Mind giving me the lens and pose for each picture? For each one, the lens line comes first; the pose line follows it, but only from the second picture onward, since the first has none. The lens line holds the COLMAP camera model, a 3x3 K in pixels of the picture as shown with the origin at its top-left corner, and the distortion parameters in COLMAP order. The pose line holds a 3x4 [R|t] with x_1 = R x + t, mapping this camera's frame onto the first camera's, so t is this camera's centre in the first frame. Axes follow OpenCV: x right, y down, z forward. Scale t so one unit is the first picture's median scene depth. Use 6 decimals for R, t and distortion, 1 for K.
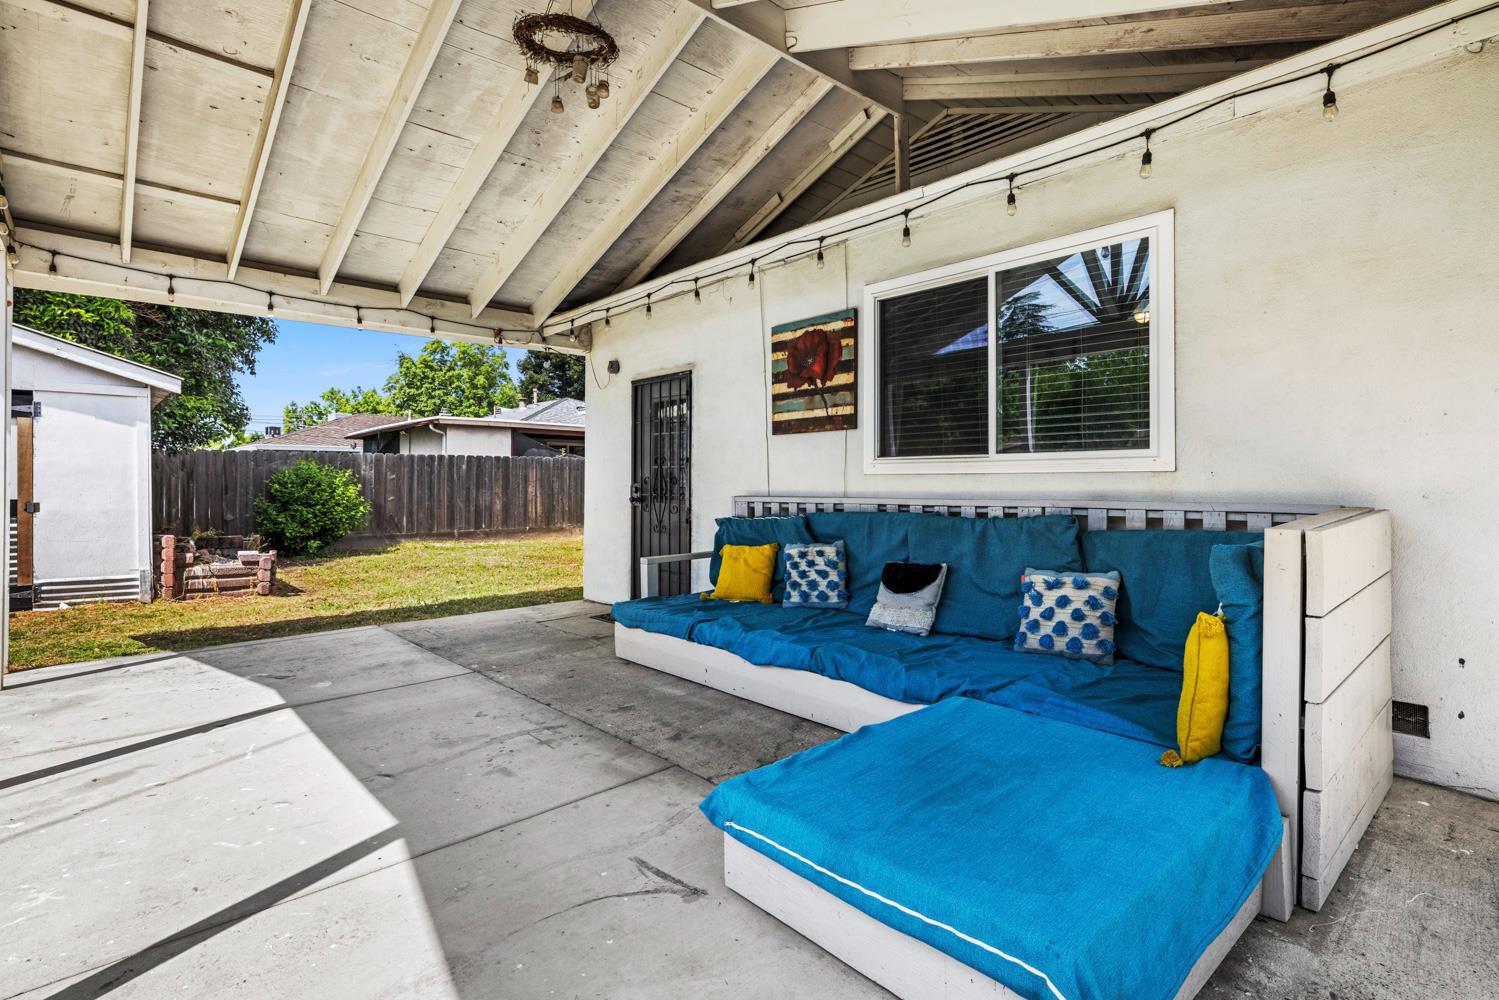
lens RADIAL K [[737.7, 0, 754.6], [0, 737.7, 475.2], [0, 0, 1]] dist [-0.001636, -0.000184]
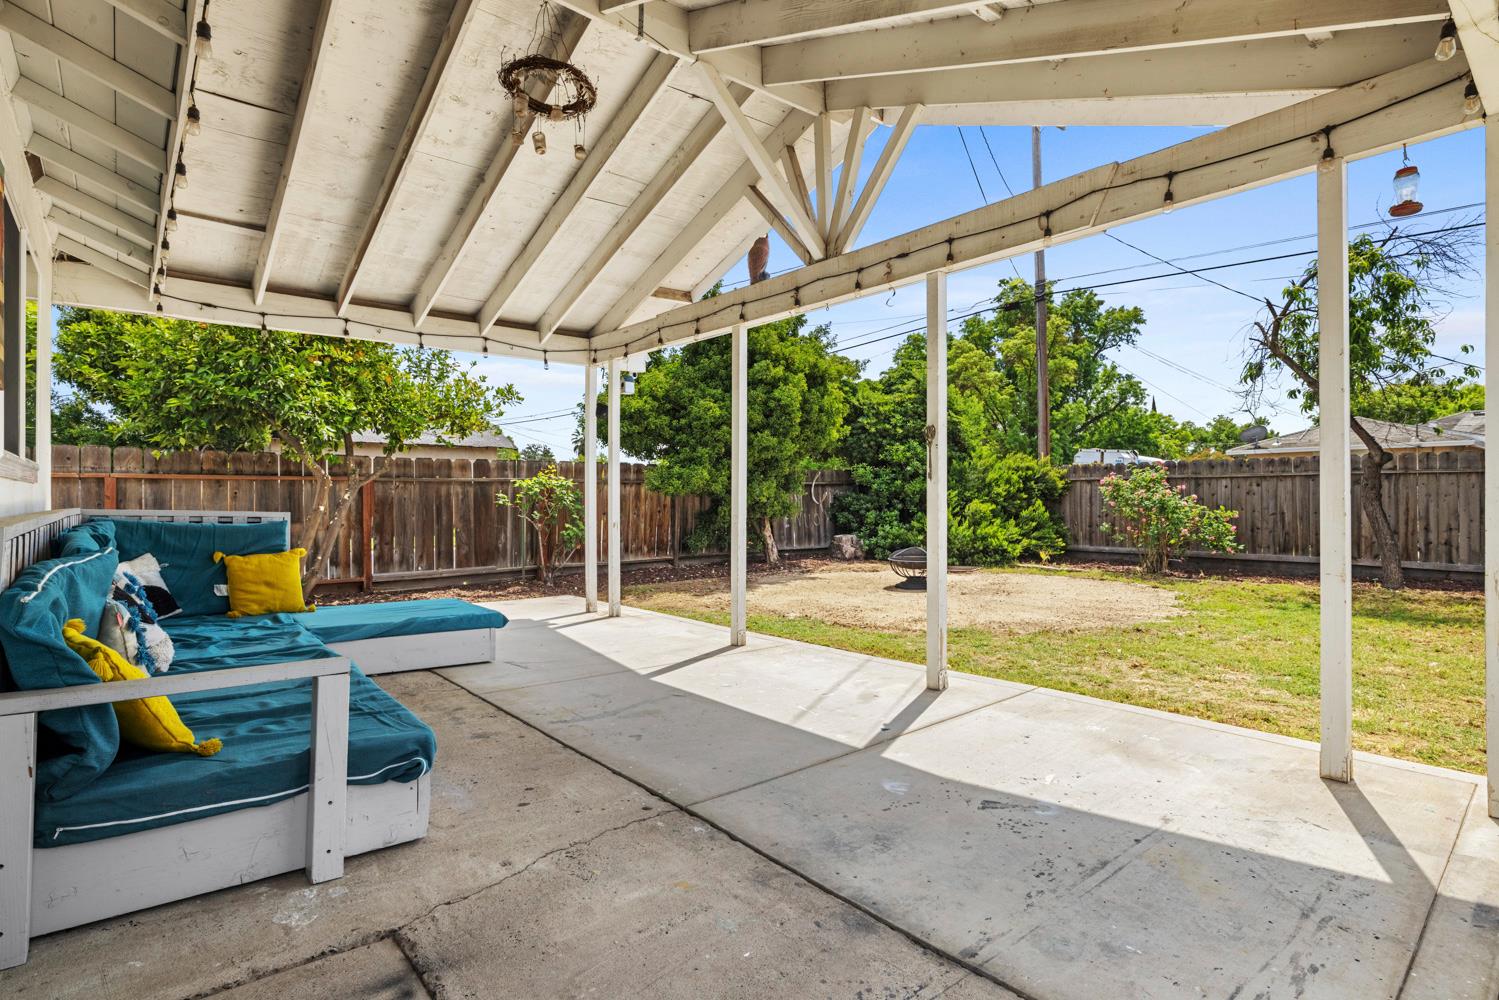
lens RADIAL K [[775.4, 0, 749.5], [0, 775.4, 500.0], [0, 0, 1]] dist [-0.000454, -0.000050]
pose [[-0.998690, 0.005423, 0.050871, -0.599737], [0.004514, 0.999828, -0.017976, 0.044042], [-0.050960, -0.017723, -0.998543, 2.097657]]
